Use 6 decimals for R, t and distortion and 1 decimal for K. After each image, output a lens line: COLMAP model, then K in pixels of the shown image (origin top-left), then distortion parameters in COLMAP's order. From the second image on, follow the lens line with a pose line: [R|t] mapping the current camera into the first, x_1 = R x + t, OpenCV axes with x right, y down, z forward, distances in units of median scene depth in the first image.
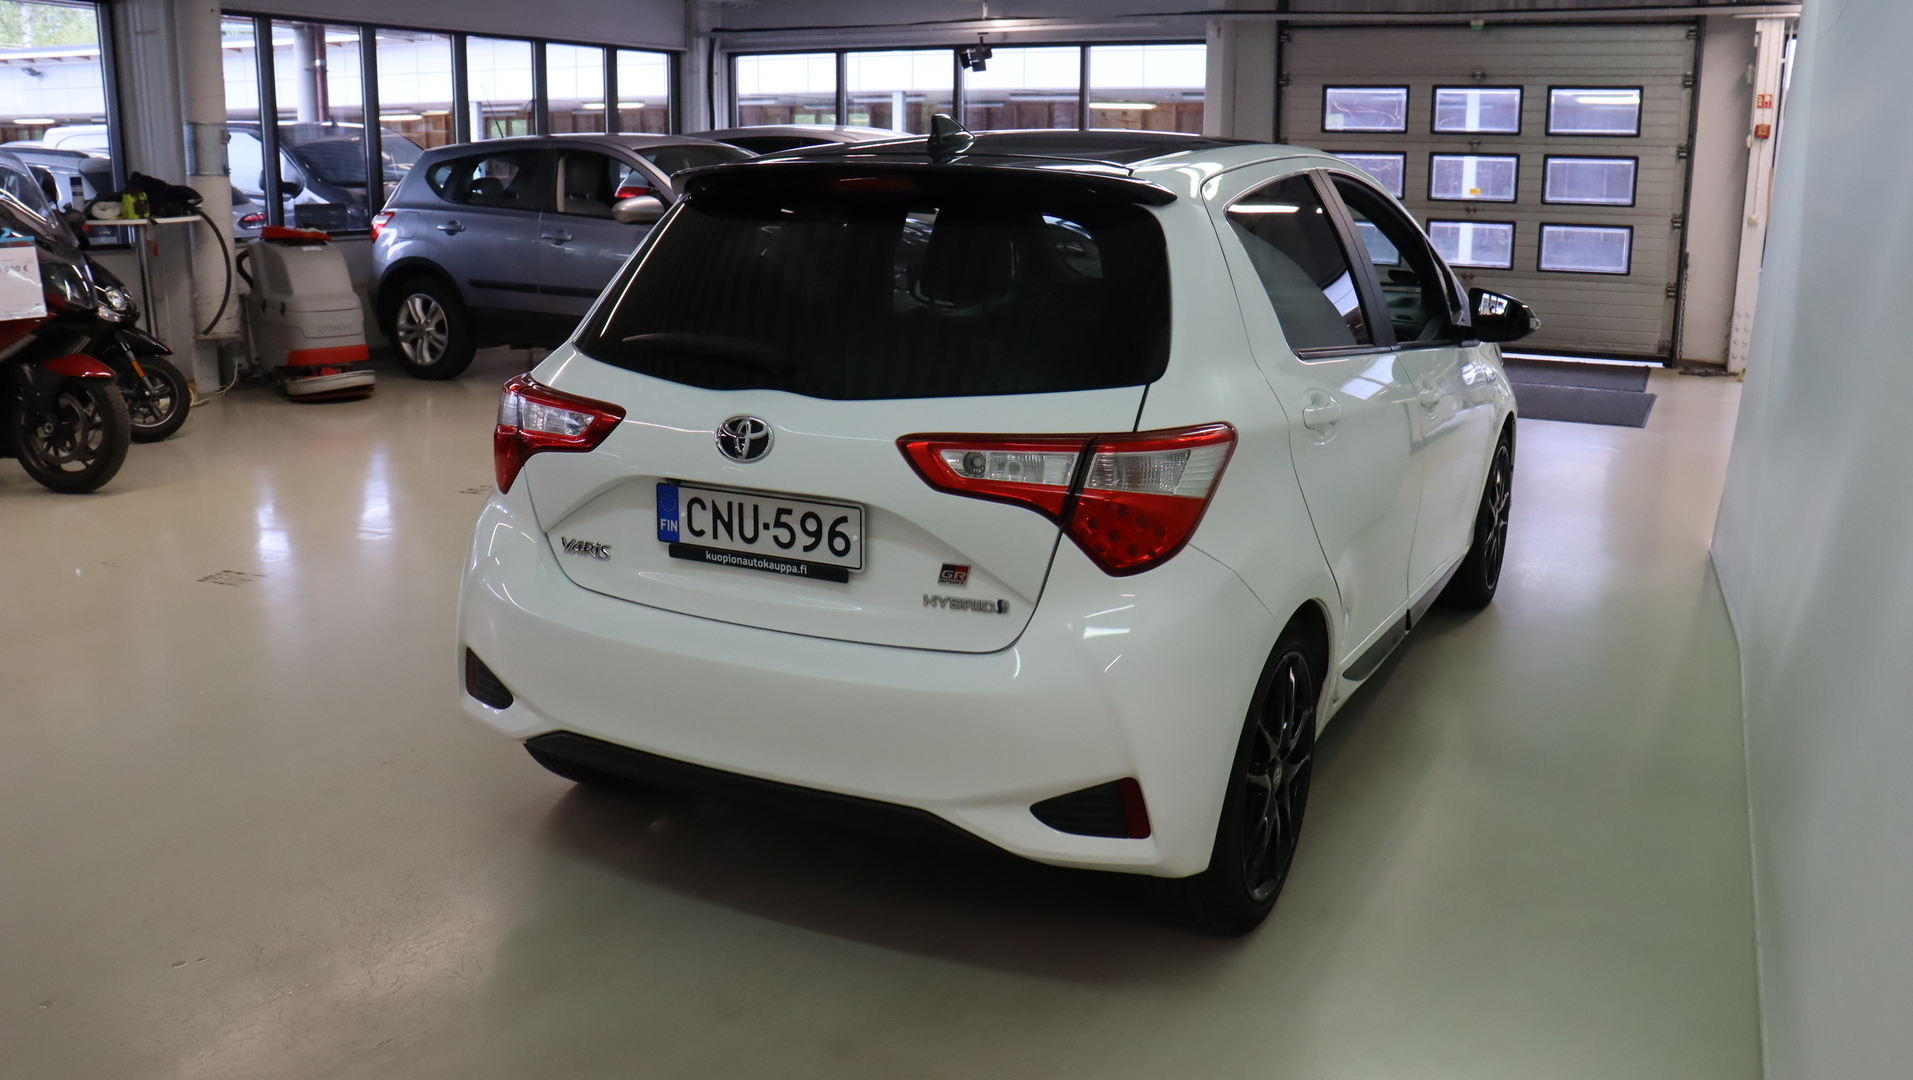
lens RADIAL K [[1639.8, 0, 956.5], [0, 1639.8, 540.0], [0, 0, 1]] dist [-0.134662, 0.106030]
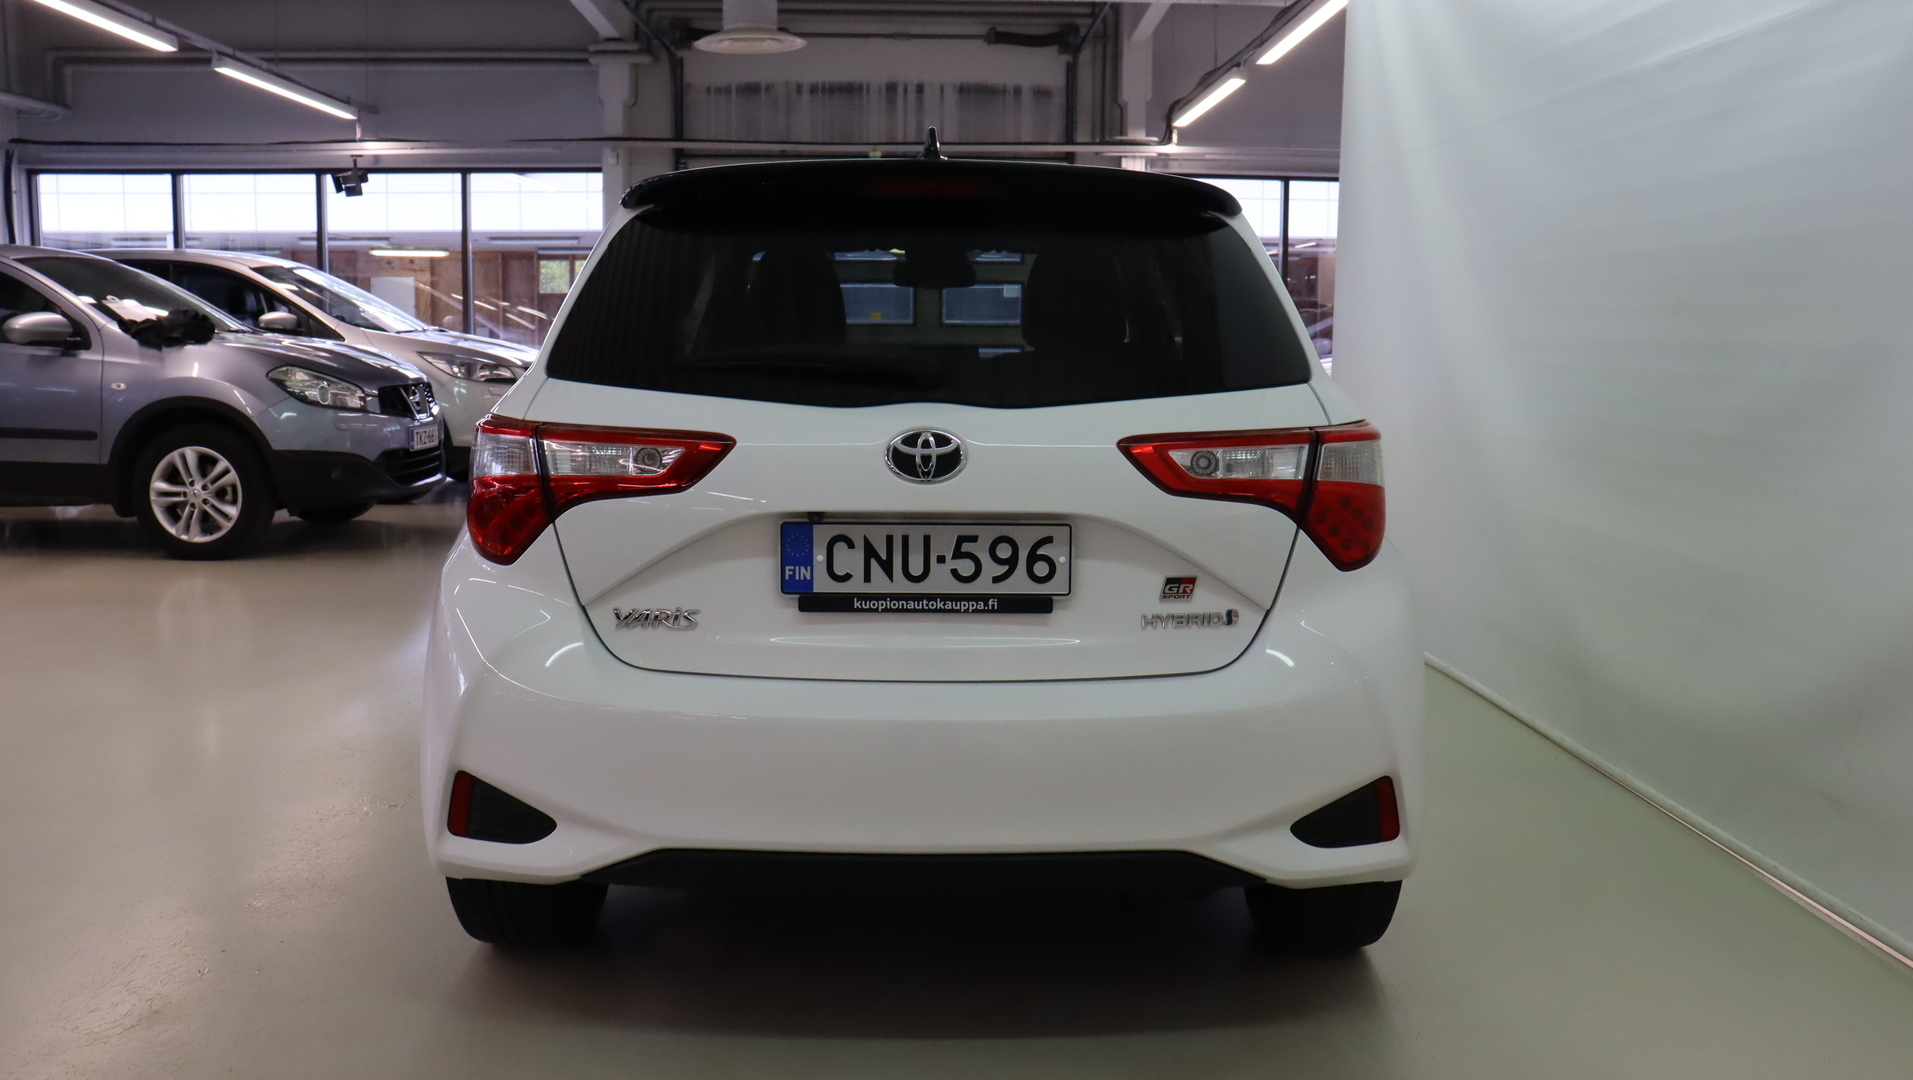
lens RADIAL K [[1692.0, 0, 956.0], [0, 1692.0, 490.8], [0, 0, 1]] dist [-0.220602, 0.288302]
pose [[0.876606, -0.044801, 0.479119, -0.526057], [0.110368, 0.987833, -0.109563, 0.053441], [-0.468382, 0.148923, 0.870885, 0.220363]]
